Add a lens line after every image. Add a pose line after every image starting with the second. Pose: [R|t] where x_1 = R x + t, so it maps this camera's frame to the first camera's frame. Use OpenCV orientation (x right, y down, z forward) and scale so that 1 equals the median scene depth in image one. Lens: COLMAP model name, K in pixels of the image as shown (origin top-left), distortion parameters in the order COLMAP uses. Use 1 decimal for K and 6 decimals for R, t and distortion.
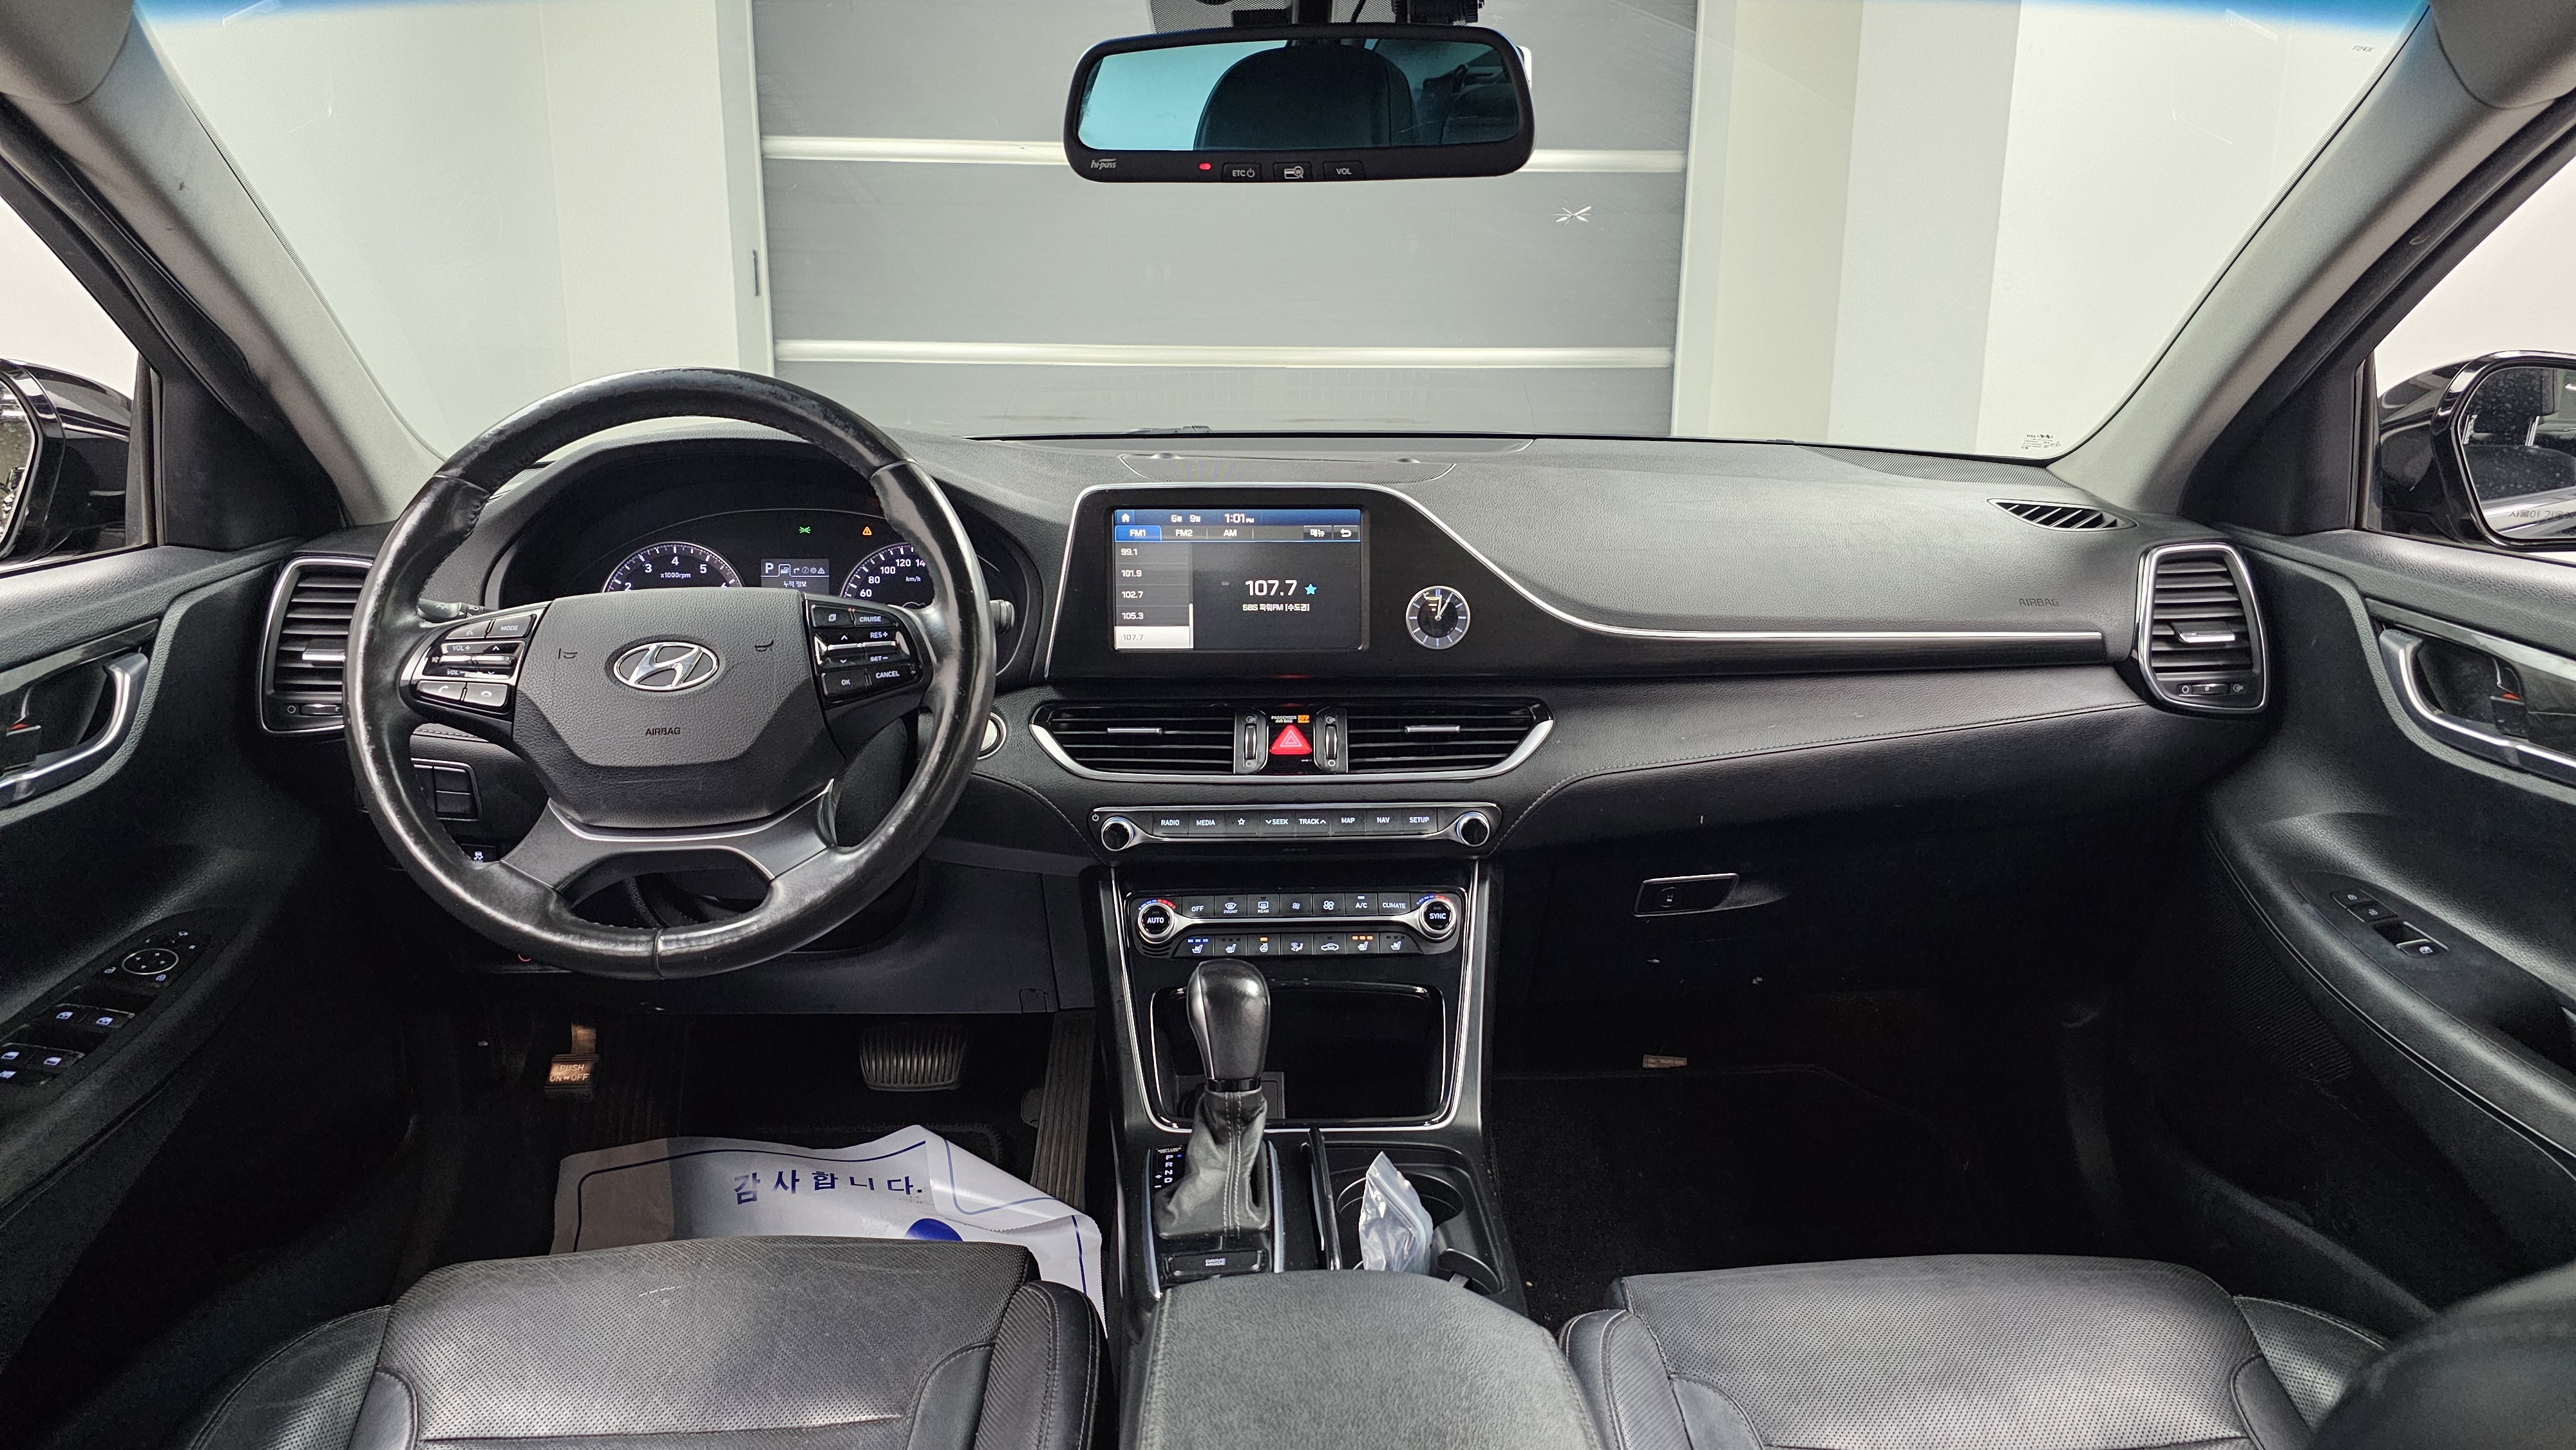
lens RADIAL K [[1663.6, 0, 1288.0], [0, 1663.6, 725.0], [0, 0, 1]] dist [-0.004597, -0.001053]
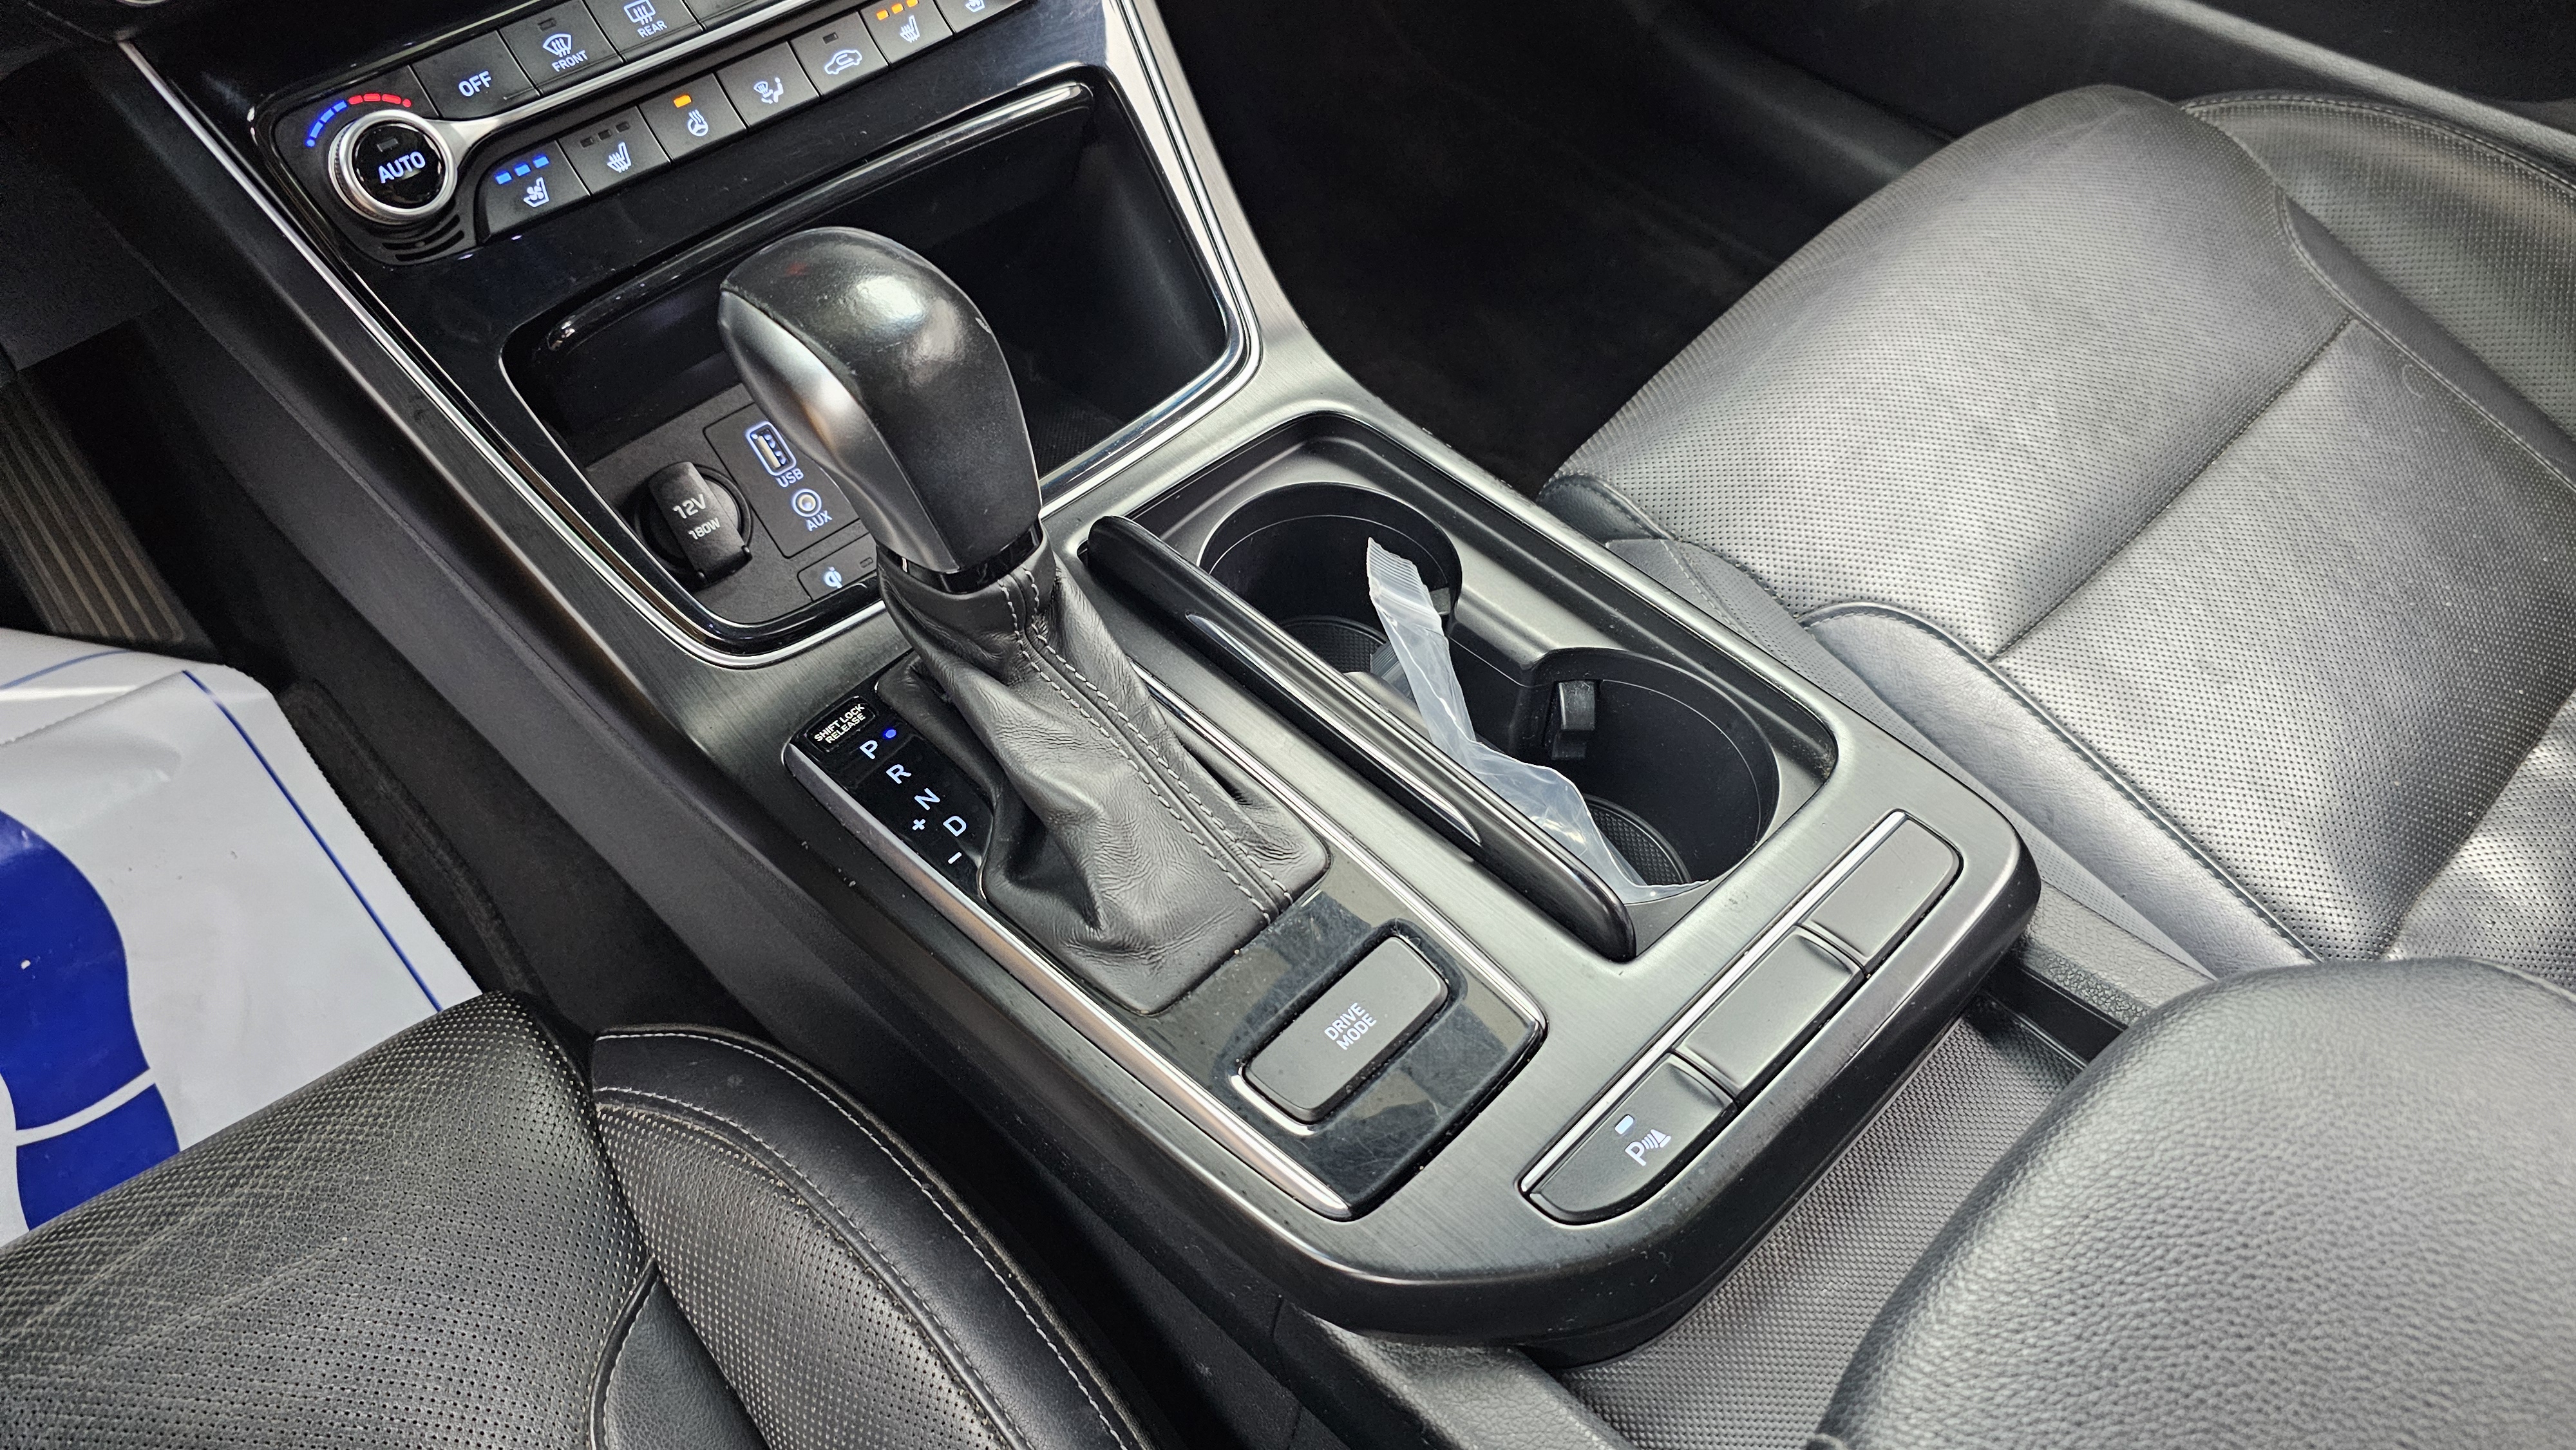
lens RADIAL K [[1663.6, 0, 1288.0], [0, 1663.6, 725.0], [0, 0, 1]] dist [-0.004597, -0.001053]
pose [[0.769252, -0.503663, 0.393160, -0.129502], [0.123906, 0.721236, 0.681517, -0.012317], [-0.626816, -0.475544, 0.617219, 0.599940]]
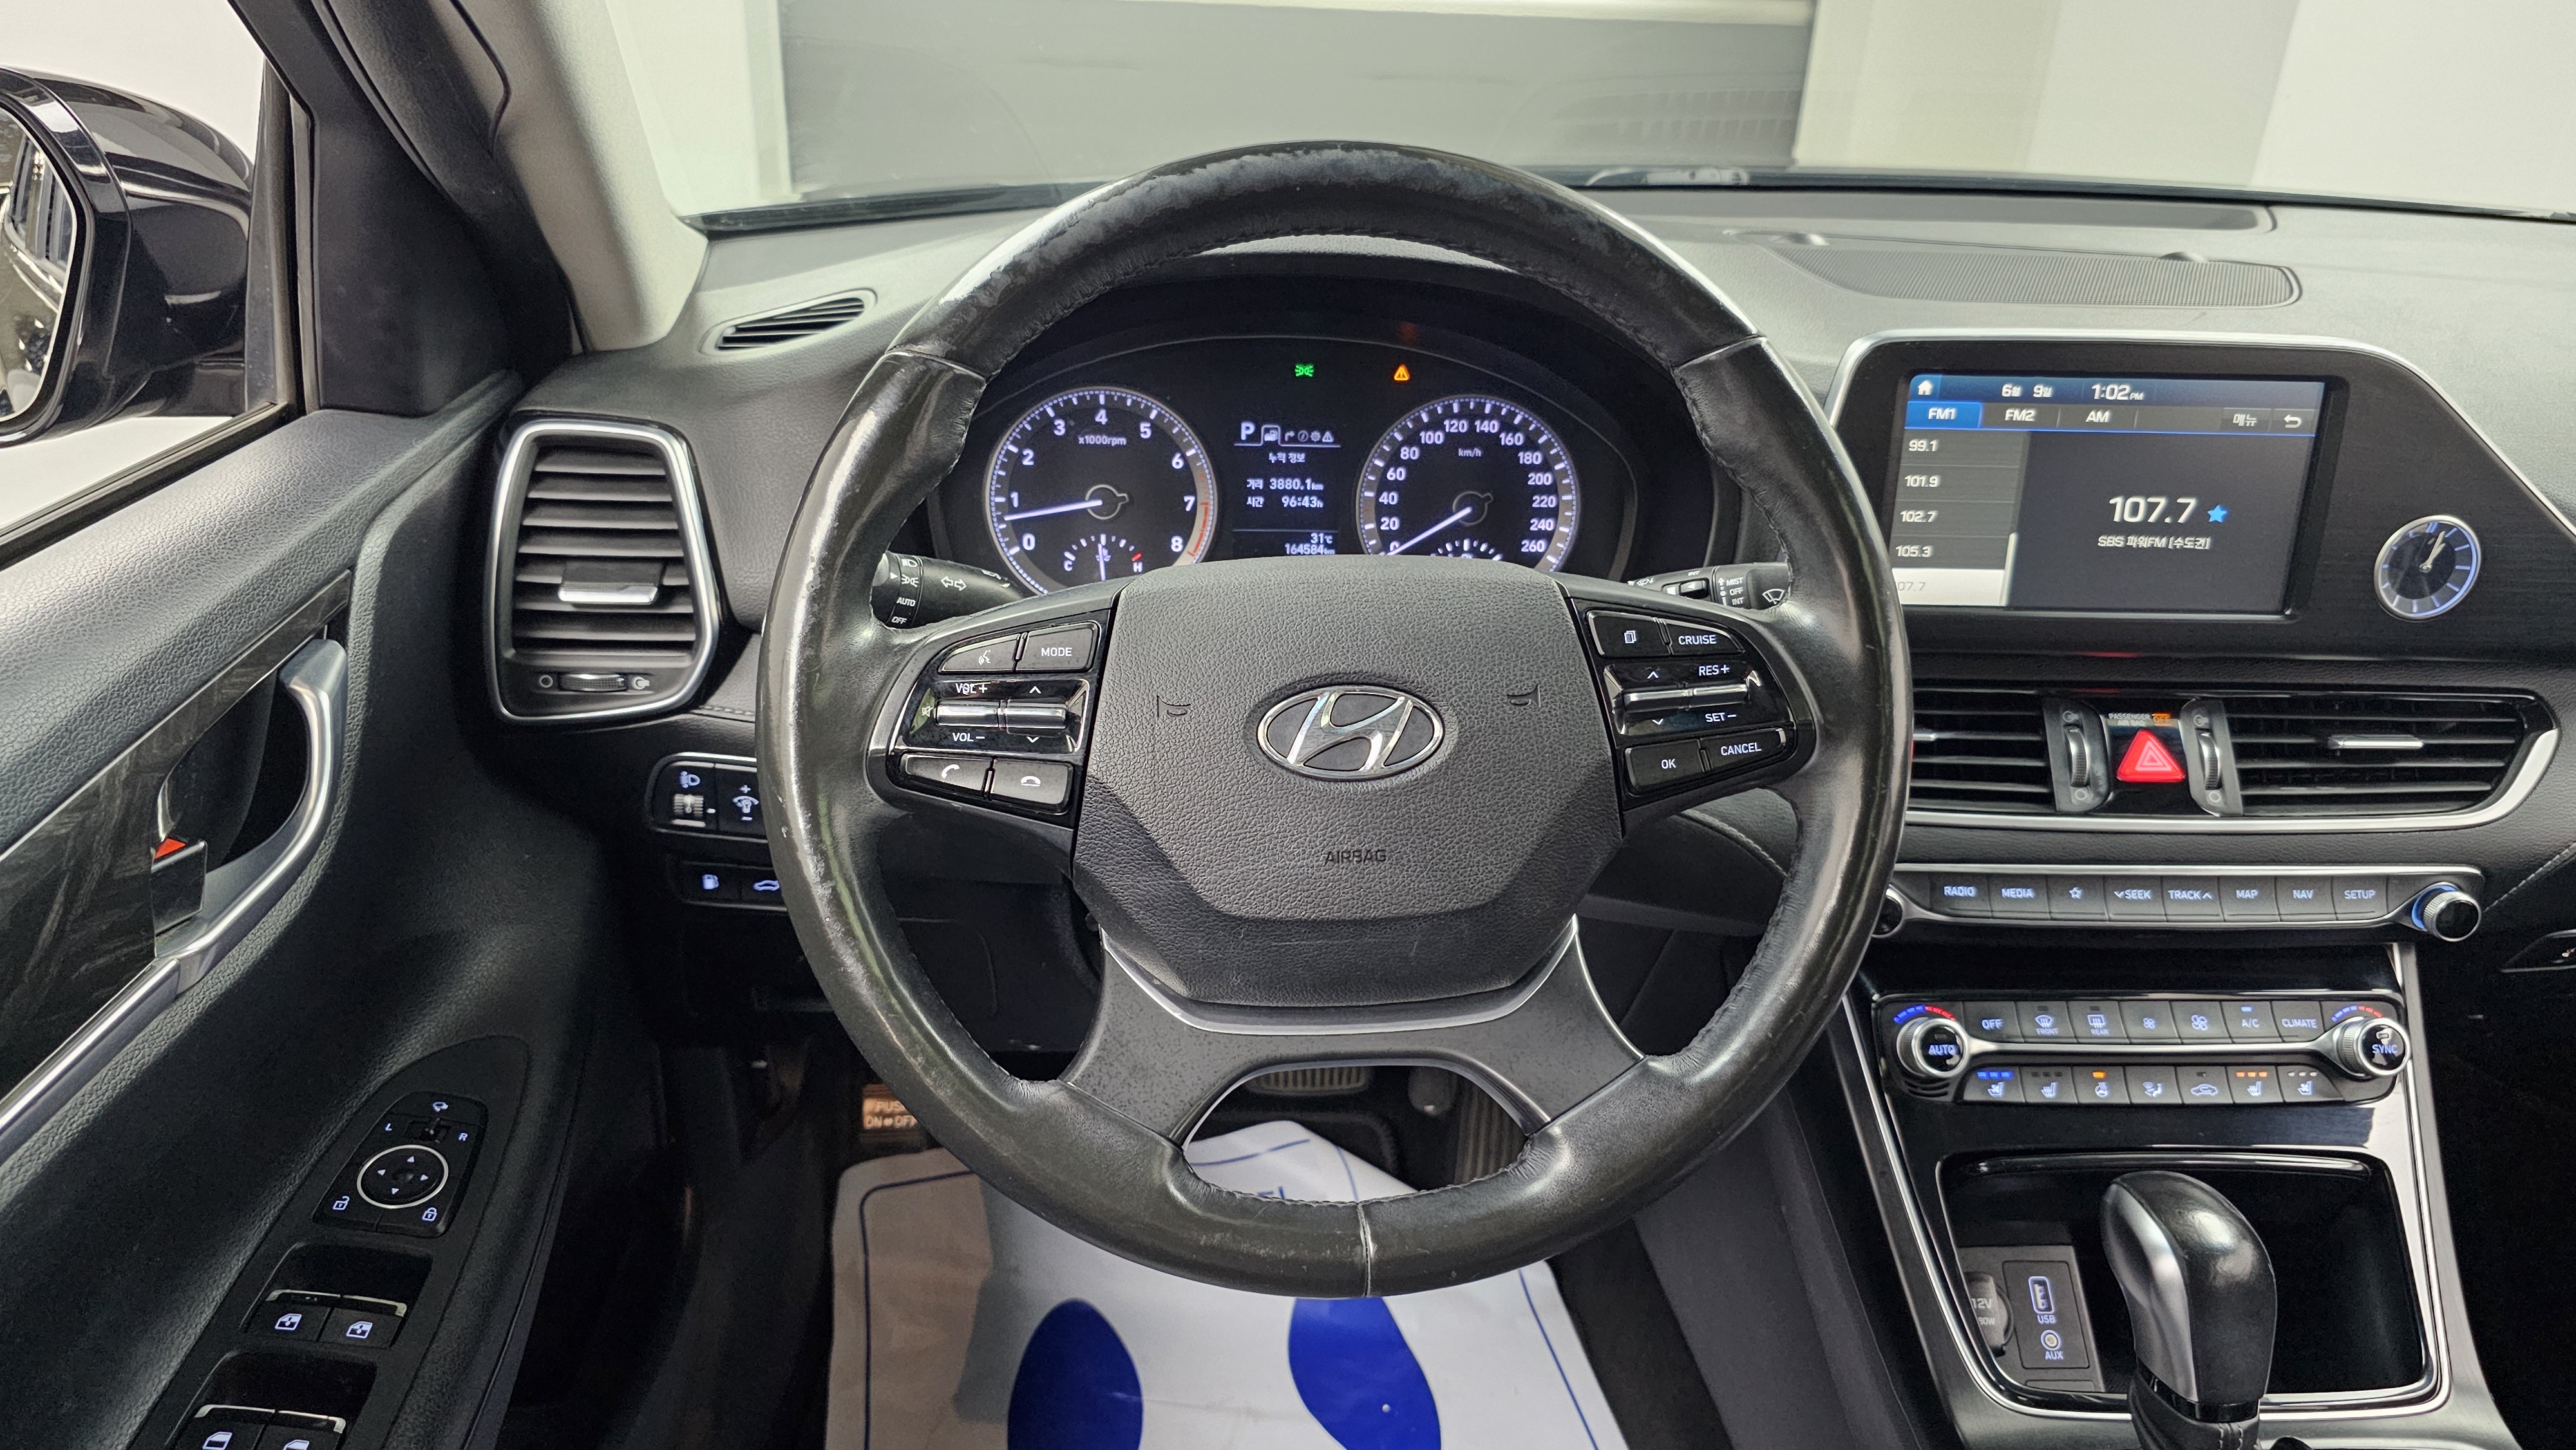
lens RADIAL K [[1743.8, 0, 1292.0], [0, 1743.8, 761.3], [0, 0, 1]] dist [0.086910, -0.111512]
pose [[0.999690, 0.024870, -0.000834, -0.320933], [-0.024225, 0.980318, 0.195932, -0.112257], [0.005691, -0.195851, 0.980617, 0.357819]]
